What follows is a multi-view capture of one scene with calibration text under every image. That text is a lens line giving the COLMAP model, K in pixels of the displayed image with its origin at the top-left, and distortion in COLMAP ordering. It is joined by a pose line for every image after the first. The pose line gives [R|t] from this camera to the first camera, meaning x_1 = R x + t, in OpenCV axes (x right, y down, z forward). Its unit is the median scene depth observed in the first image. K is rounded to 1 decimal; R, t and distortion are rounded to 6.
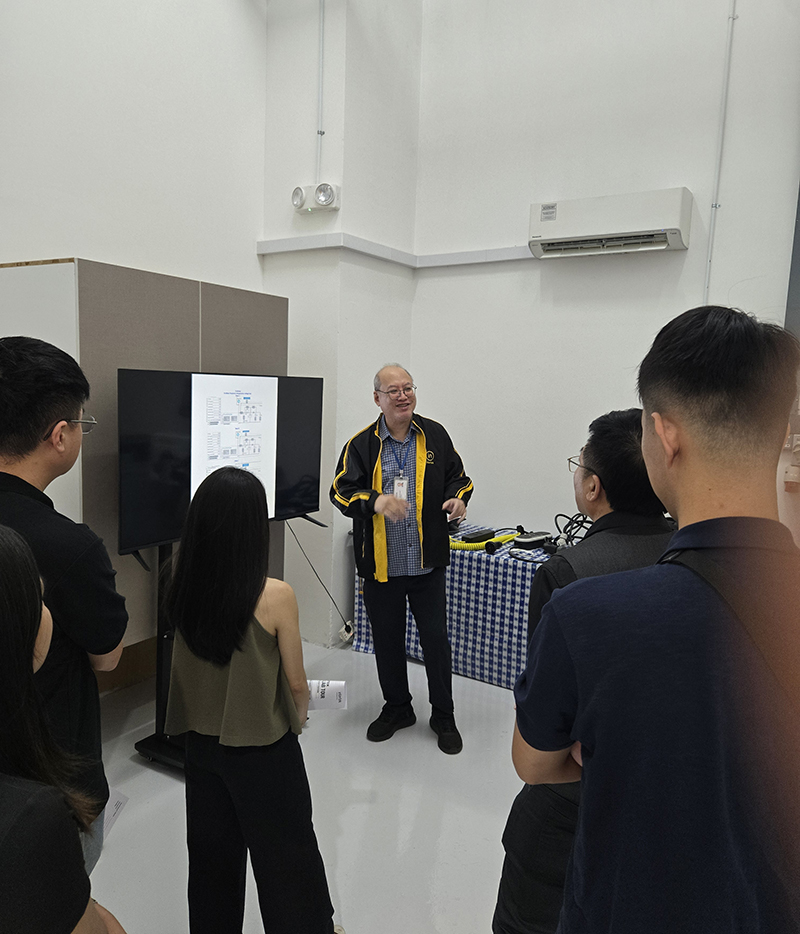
lens RADIAL K [[693.2, 0, 398.4], [0, 693.2, 471.3], [0, 0, 1]] dist [0.004628, 0.003789]
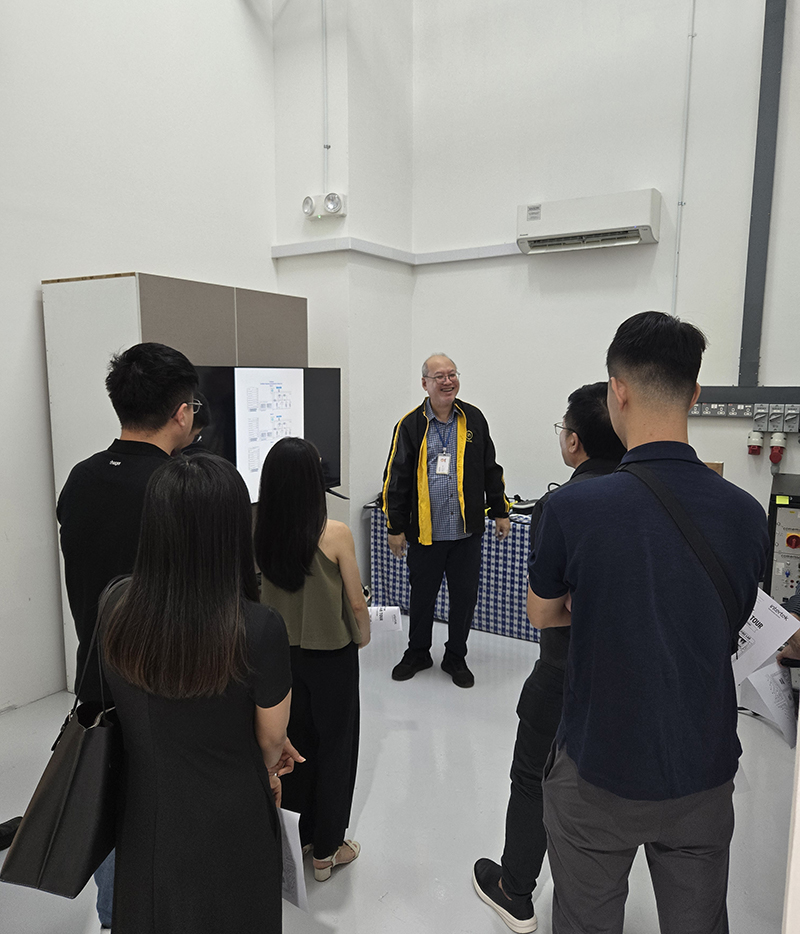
lens RADIAL K [[720.8, 0, 396.7], [0, 720.8, 470.2], [0, 0, 1]] dist [0.031312, -0.011846]
pose [[0.999322, -0.034091, 0.013931, -0.036362], [0.033980, 0.999389, 0.008140, 0.024552], [-0.014200, -0.007661, 0.999870, -0.174341]]
